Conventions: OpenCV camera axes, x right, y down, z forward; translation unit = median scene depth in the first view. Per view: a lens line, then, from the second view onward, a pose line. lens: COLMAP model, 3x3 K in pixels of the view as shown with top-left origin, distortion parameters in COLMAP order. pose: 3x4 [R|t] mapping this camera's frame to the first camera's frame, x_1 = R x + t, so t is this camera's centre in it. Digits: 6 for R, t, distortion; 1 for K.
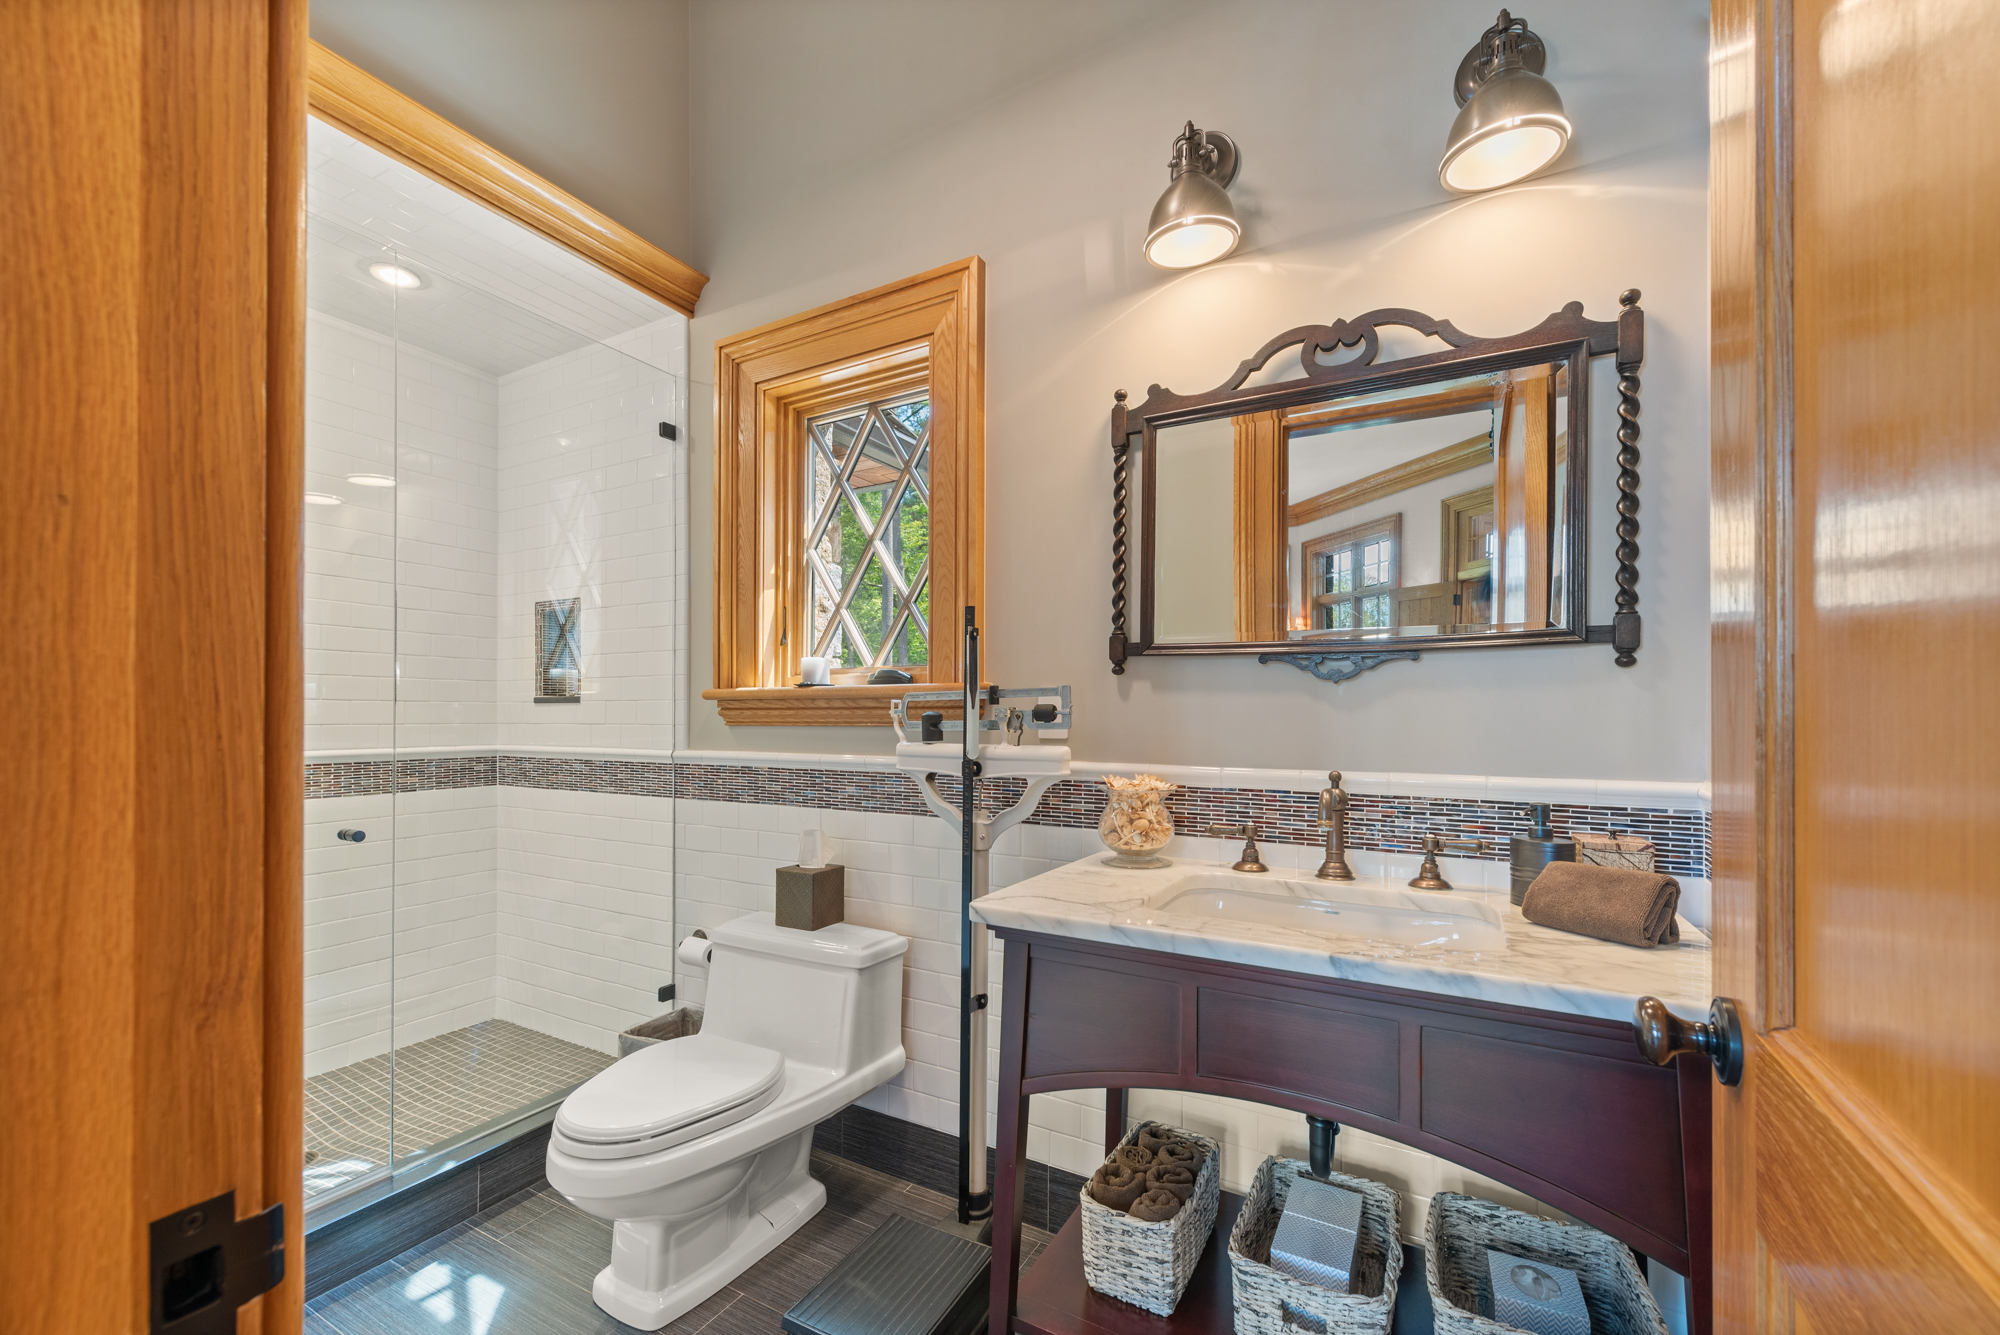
lens RADIAL K [[789.9, 0, 1016.1], [0, 789.9, 715.5], [0, 0, 1]] dist [-0.000737, -0.000665]
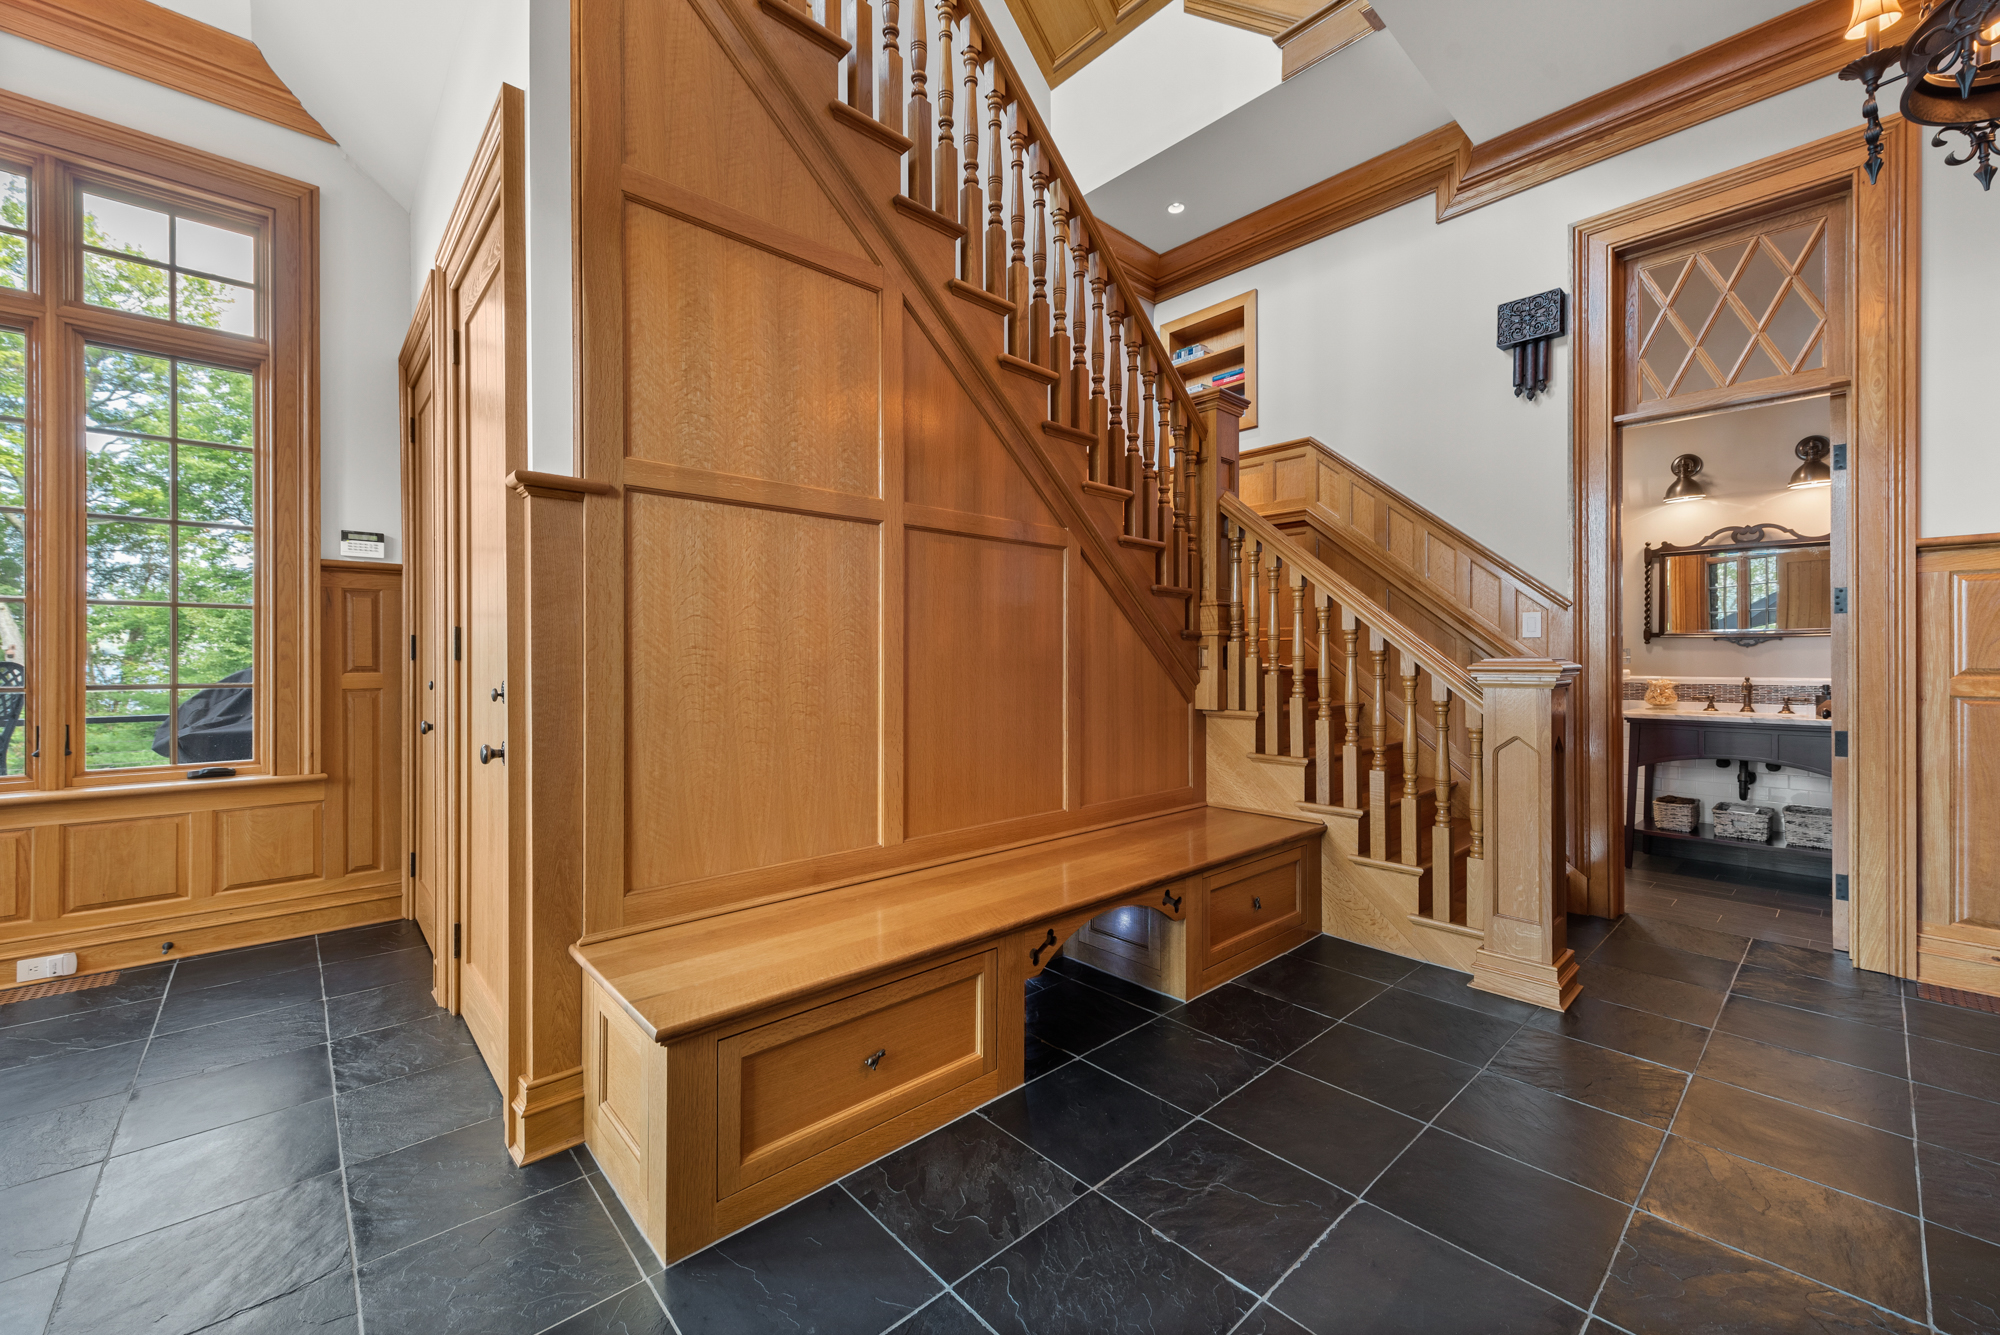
lens RADIAL K [[789.9, 0, 999.6], [0, 789.9, 659.8], [0, 0, 1]] dist [-0.000737, -0.000665]
pose [[0.946566, -0.002250, -0.322502, -1.244362], [0.002938, 0.999994, 0.001646, -0.008467], [0.322497, -0.002505, 0.946567, -2.601473]]
